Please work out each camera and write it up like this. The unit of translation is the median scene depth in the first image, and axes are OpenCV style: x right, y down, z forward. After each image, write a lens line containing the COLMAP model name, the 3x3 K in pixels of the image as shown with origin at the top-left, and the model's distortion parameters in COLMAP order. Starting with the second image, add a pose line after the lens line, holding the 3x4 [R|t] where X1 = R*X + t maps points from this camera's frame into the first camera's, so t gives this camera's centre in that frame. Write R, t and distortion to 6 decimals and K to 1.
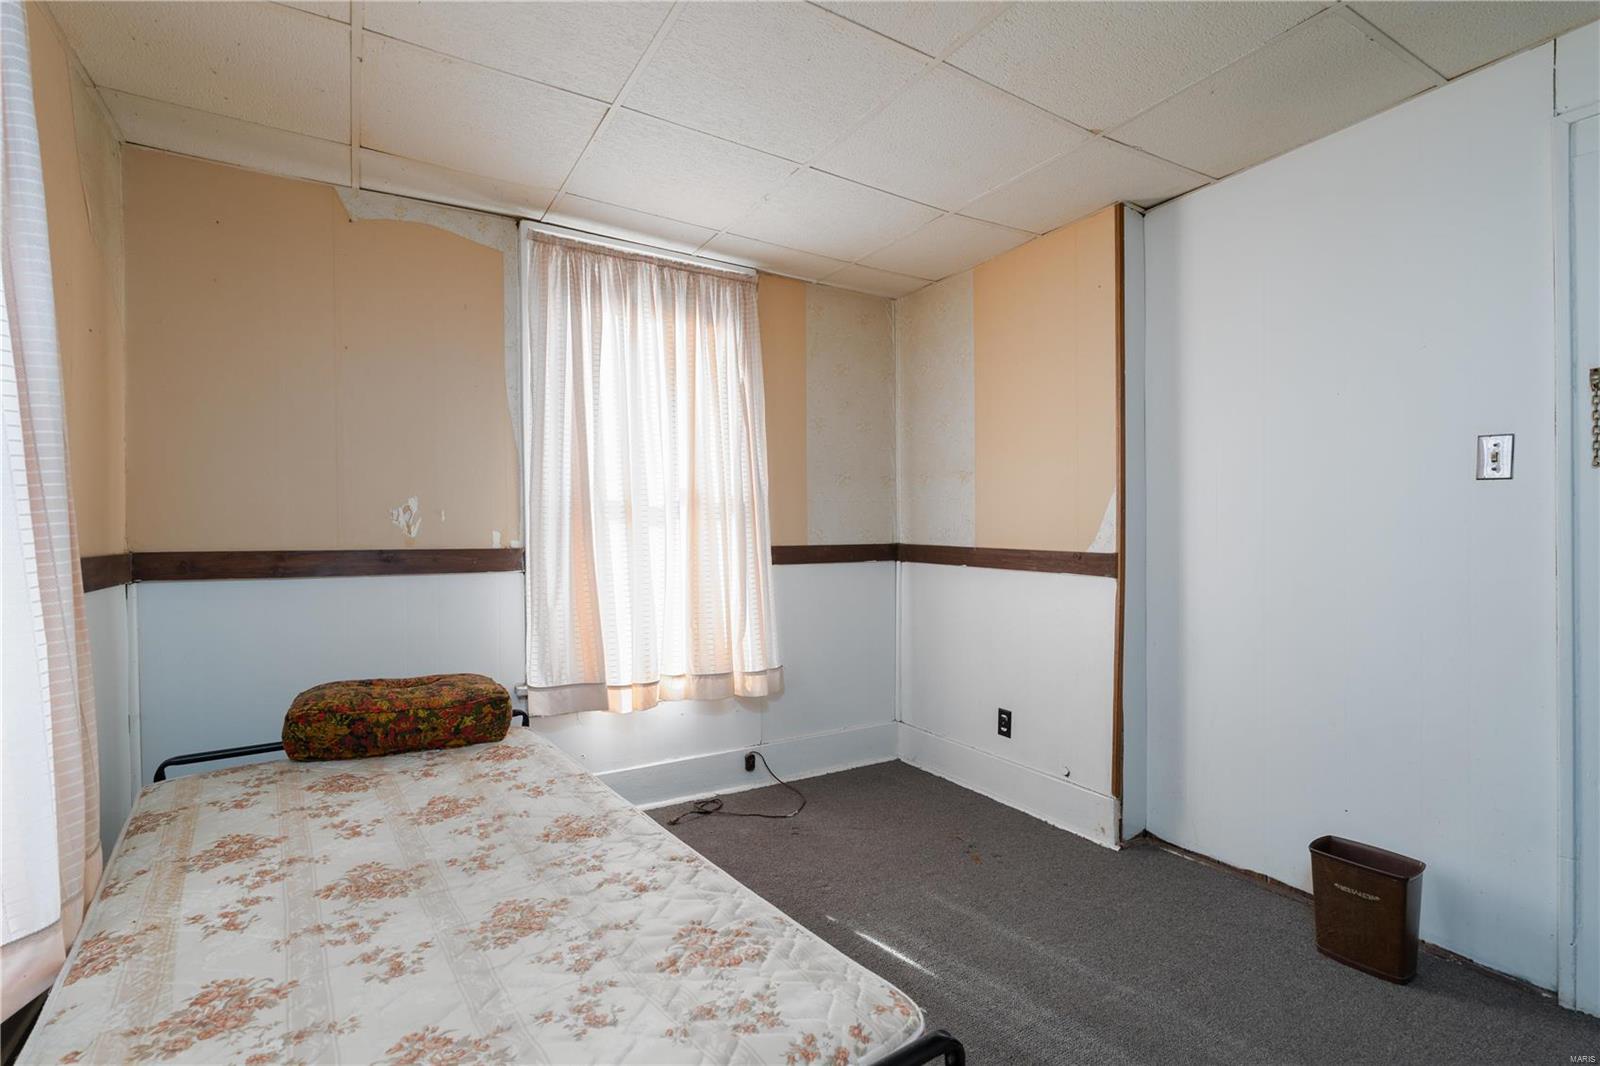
lens RADIAL K [[728.7, 0, 797.8], [0, 728.7, 524.6], [0, 0, 1]] dist [-0.002314, 0.000400]
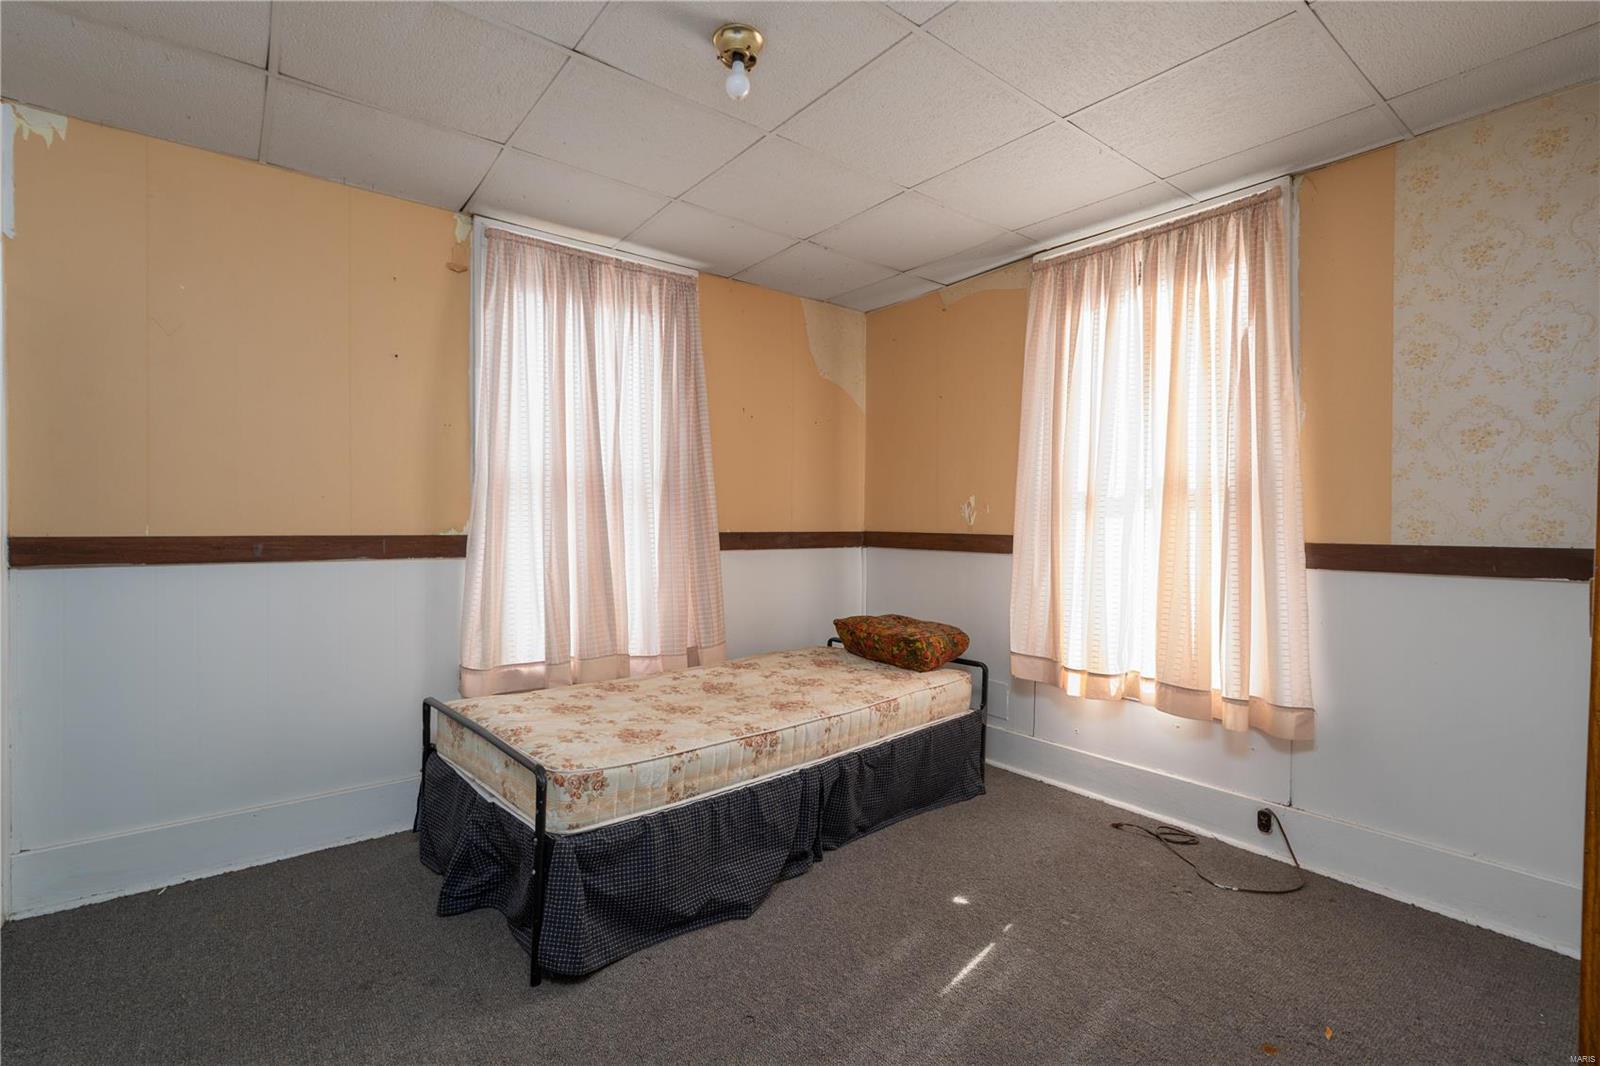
lens RADIAL K [[728.7, 0, 797.8], [0, 728.7, 524.6], [0, 0, 1]] dist [-0.002314, 0.000400]
pose [[0.115898, 0.009384, -0.993217, 0.701068], [0.002949, 0.999948, 0.009792, 0.001689], [0.993257, -0.004064, 0.115864, 0.453746]]
